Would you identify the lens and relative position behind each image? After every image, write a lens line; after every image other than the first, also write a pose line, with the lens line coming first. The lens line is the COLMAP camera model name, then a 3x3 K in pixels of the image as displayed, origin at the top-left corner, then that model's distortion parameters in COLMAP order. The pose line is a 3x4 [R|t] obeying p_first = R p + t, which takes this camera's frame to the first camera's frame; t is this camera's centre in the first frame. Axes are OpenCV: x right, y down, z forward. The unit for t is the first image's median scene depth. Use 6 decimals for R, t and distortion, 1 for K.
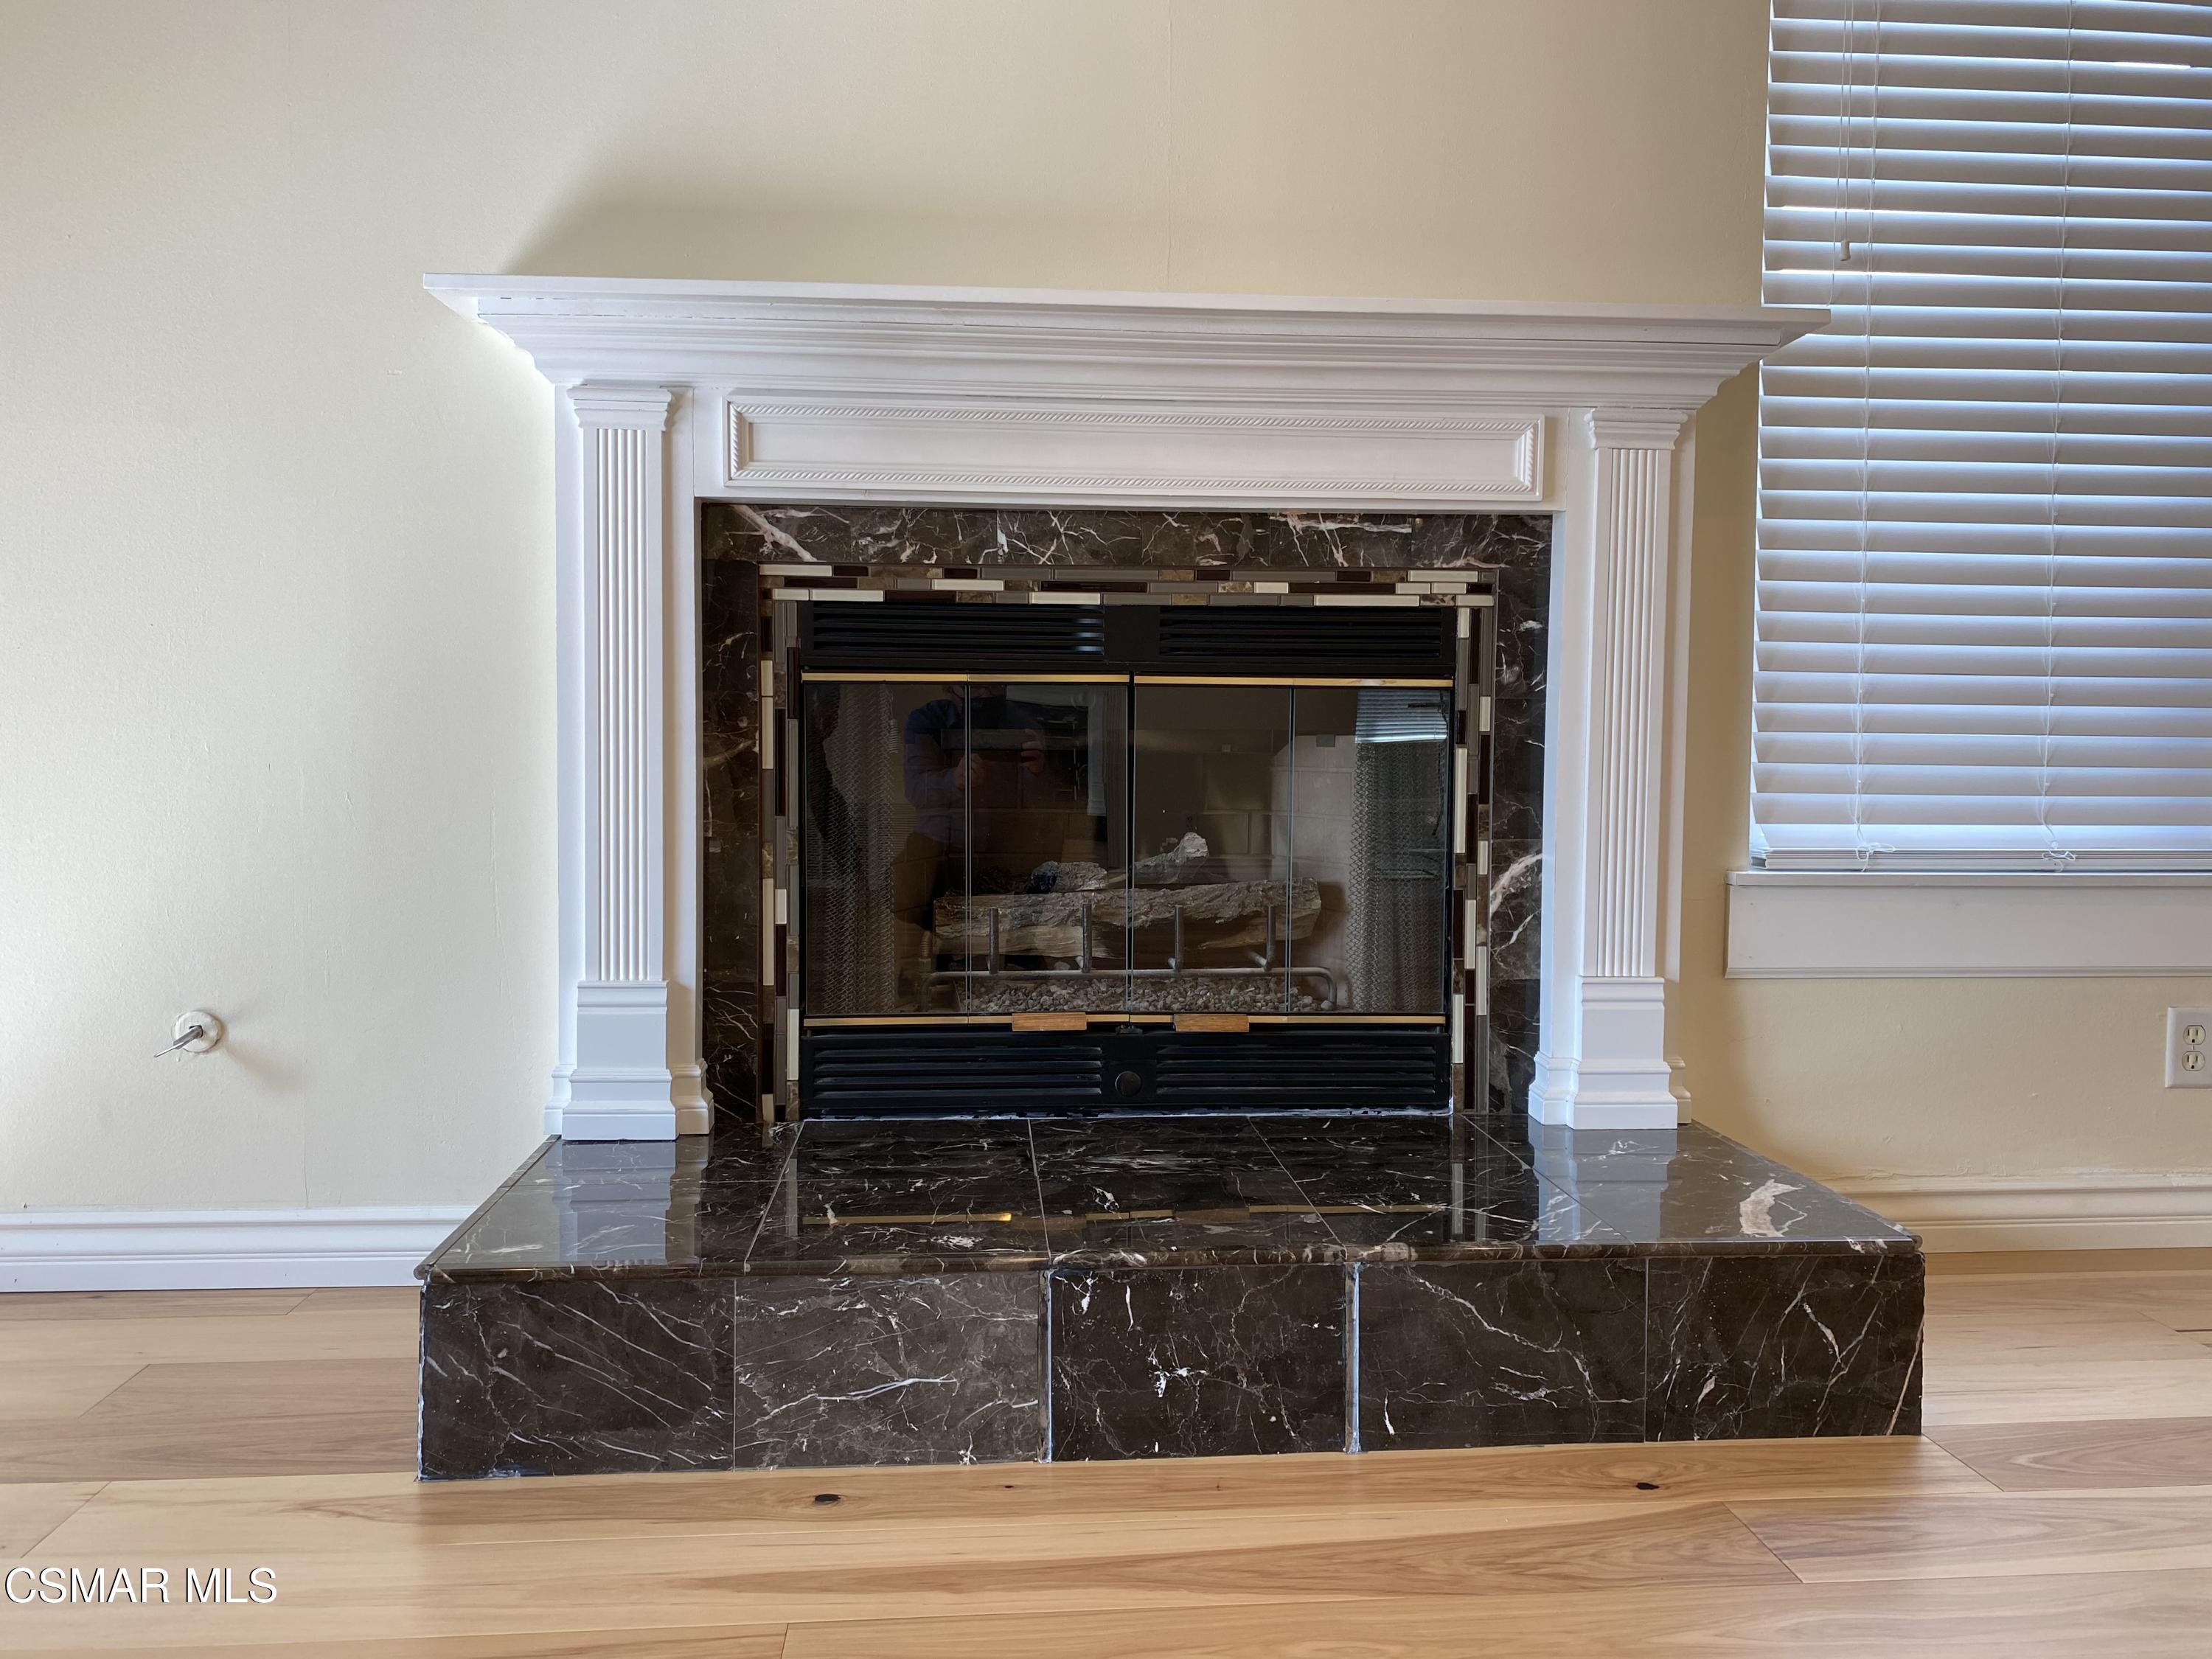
lens RADIAL K [[1686.5, 0, 1096.4], [0, 1686.5, 826.2], [0, 0, 1]] dist [0.099289, -0.197213]
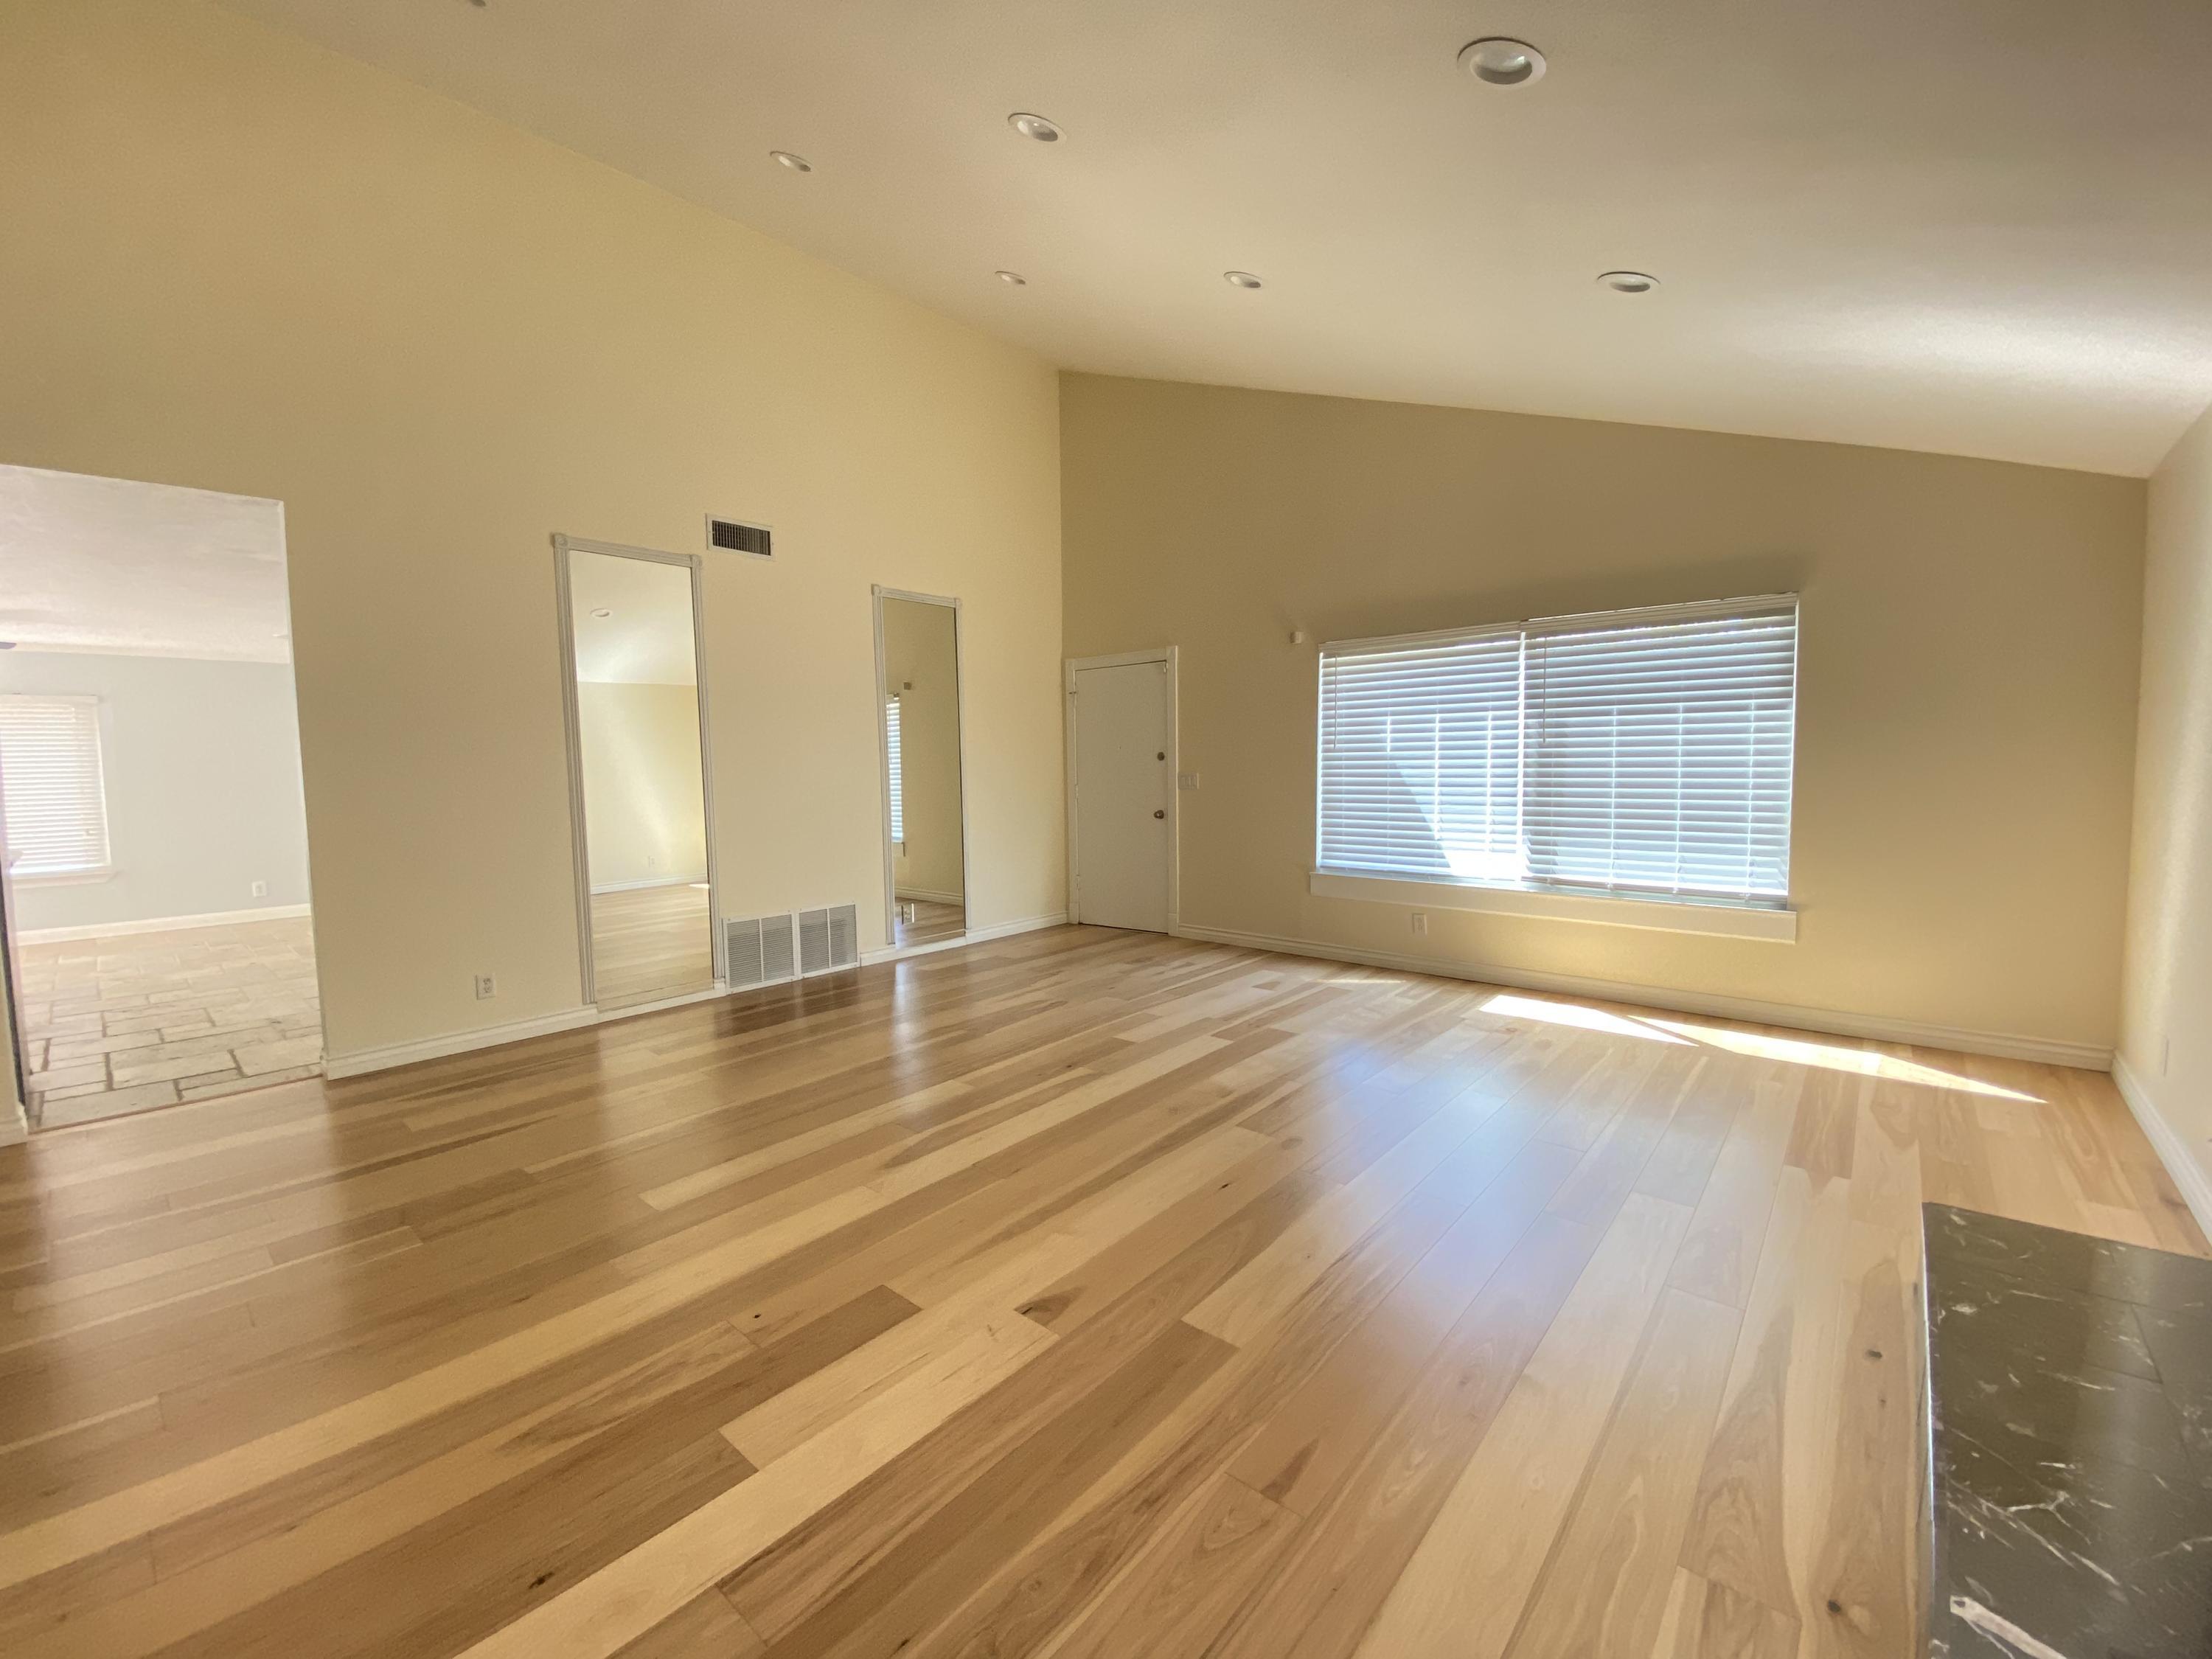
lens RADIAL K [[898.8, 0, 1100.5], [0, 898.8, 832.0], [0, 0, 1]] dist [0.017560, -0.019976]
pose [[-0.722667, 0.057399, -0.688809, 0.947432], [-0.024193, 0.993835, 0.108200, -0.272884], [0.690773, 0.094857, -0.716823, 0.760753]]
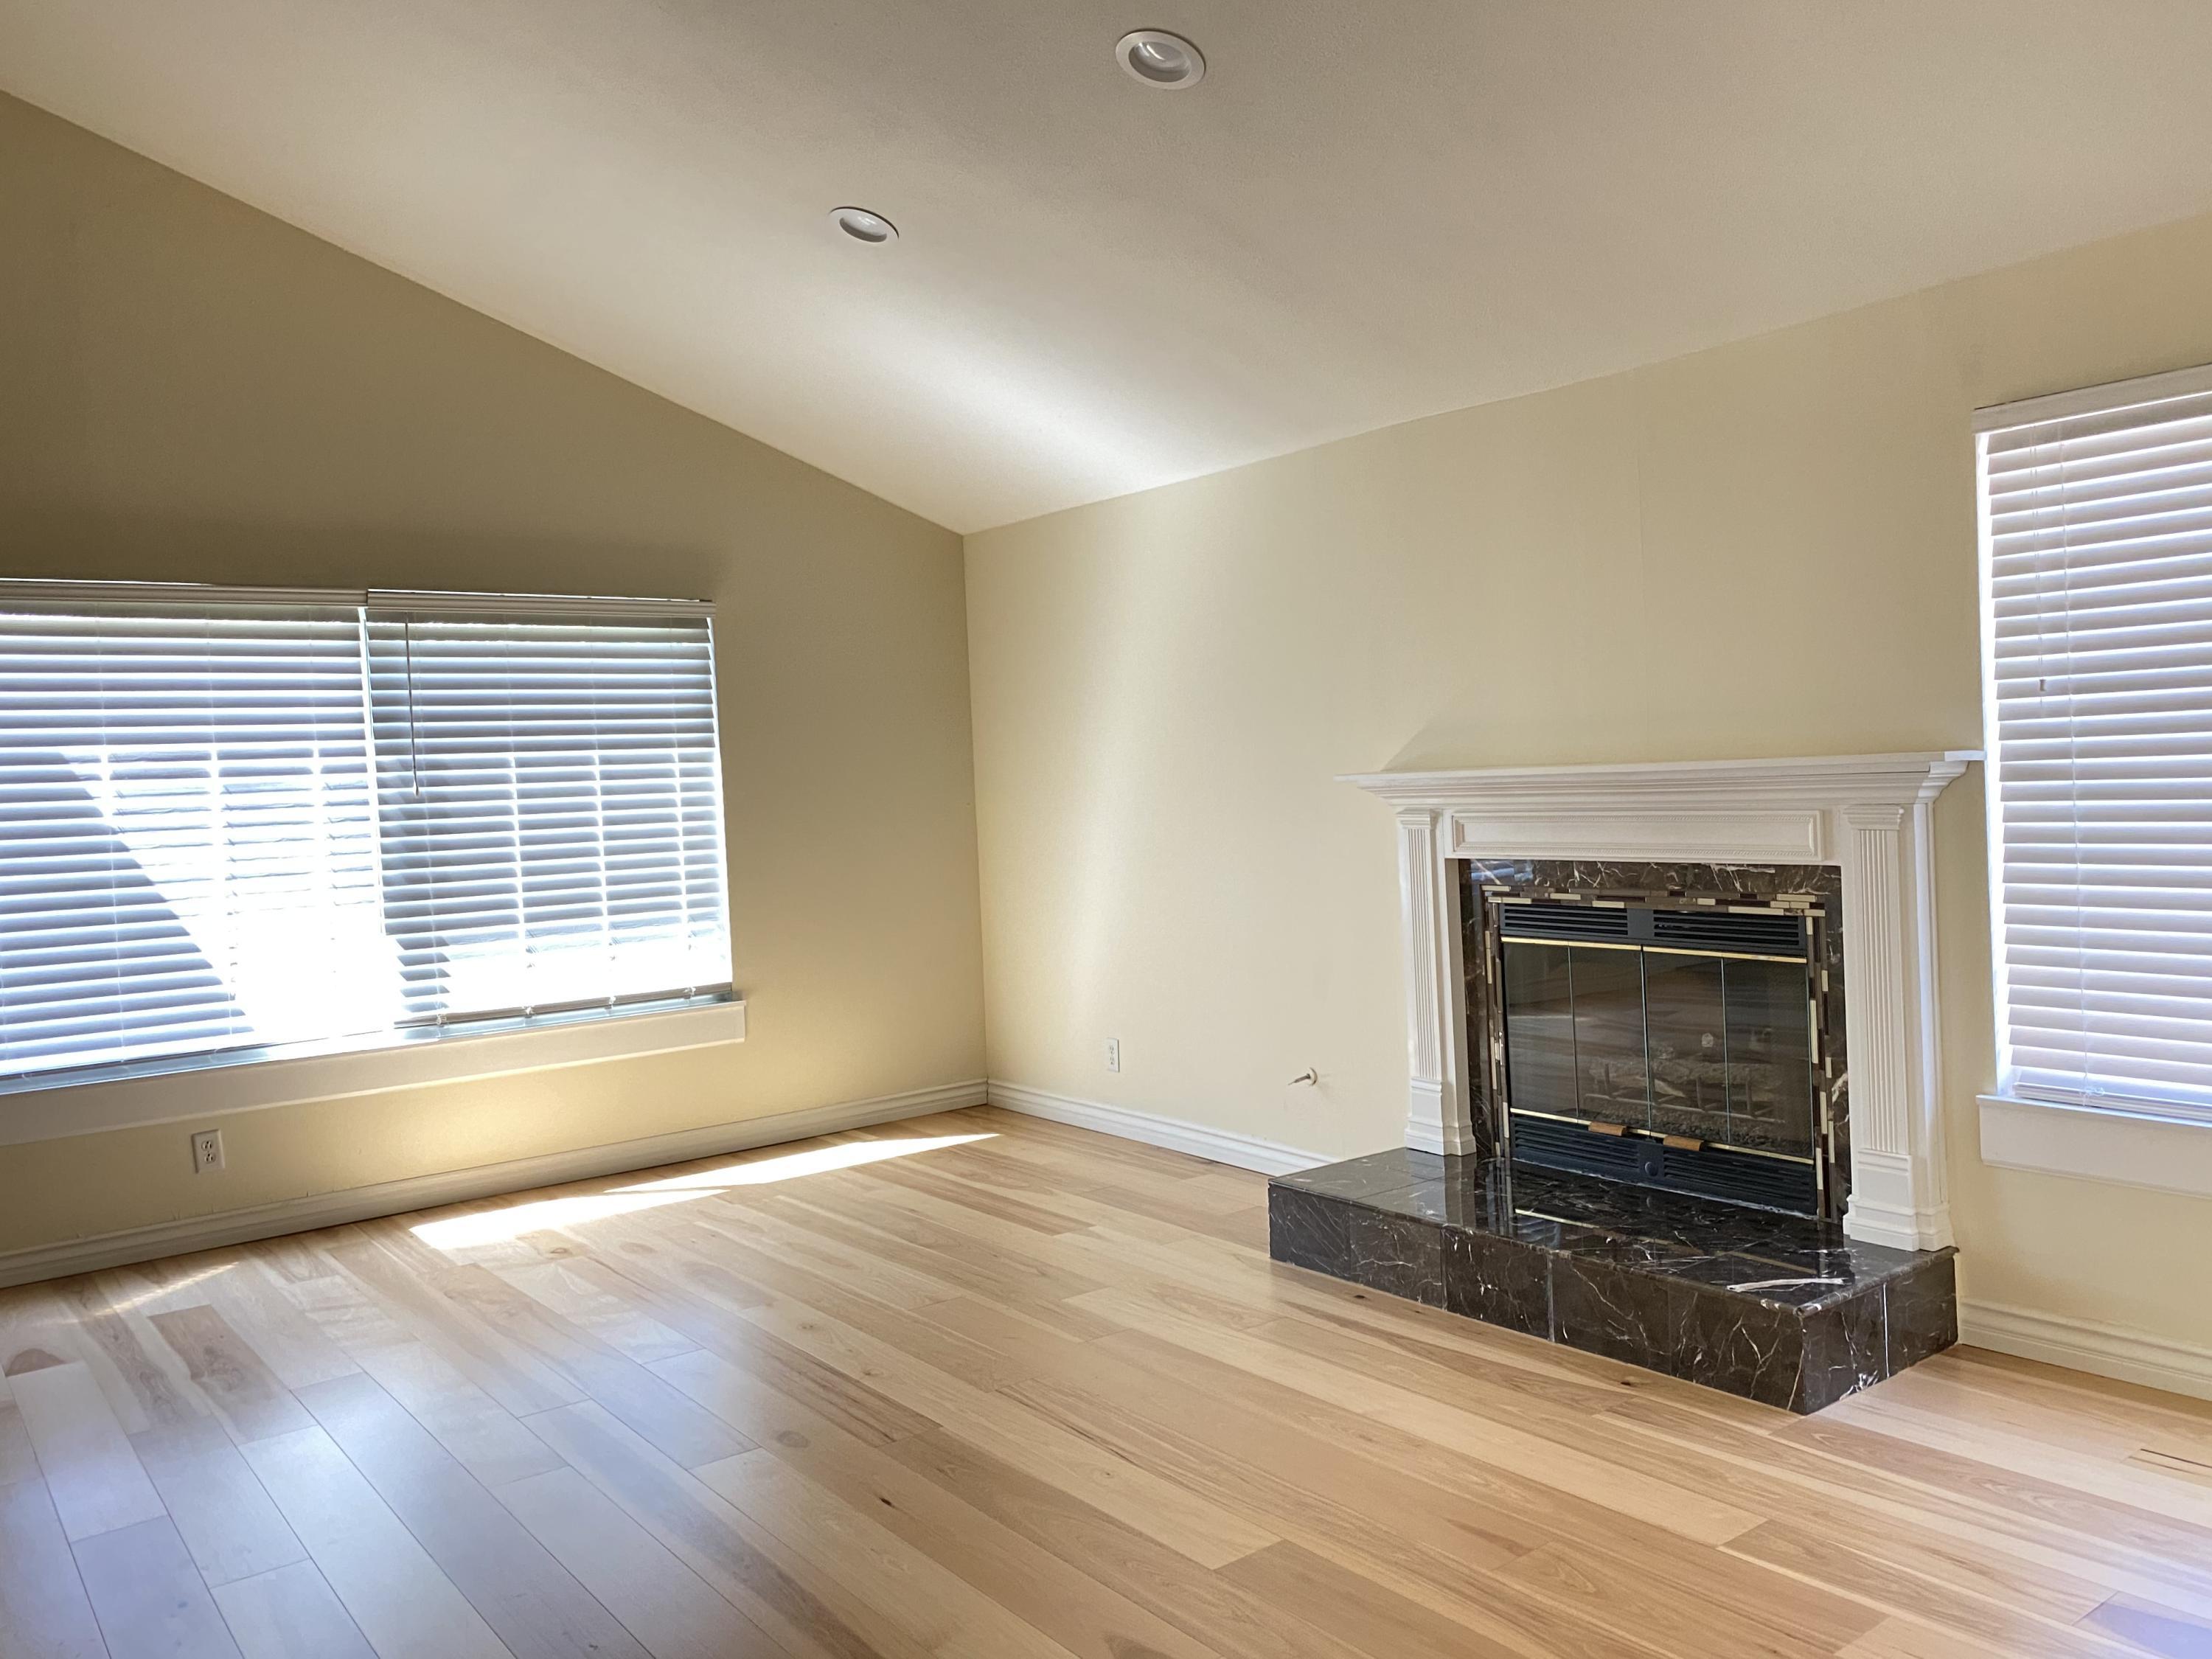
lens RADIAL K [[1686.5, 0, 1096.4], [0, 1686.5, 826.2], [0, 0, 1]] dist [0.099289, -0.197213]
pose [[0.534750, -0.003304, -0.845004, 1.284870], [0.007034, 0.999975, 0.000542, -0.227898], [0.844981, -0.006233, 0.534760, -0.501721]]
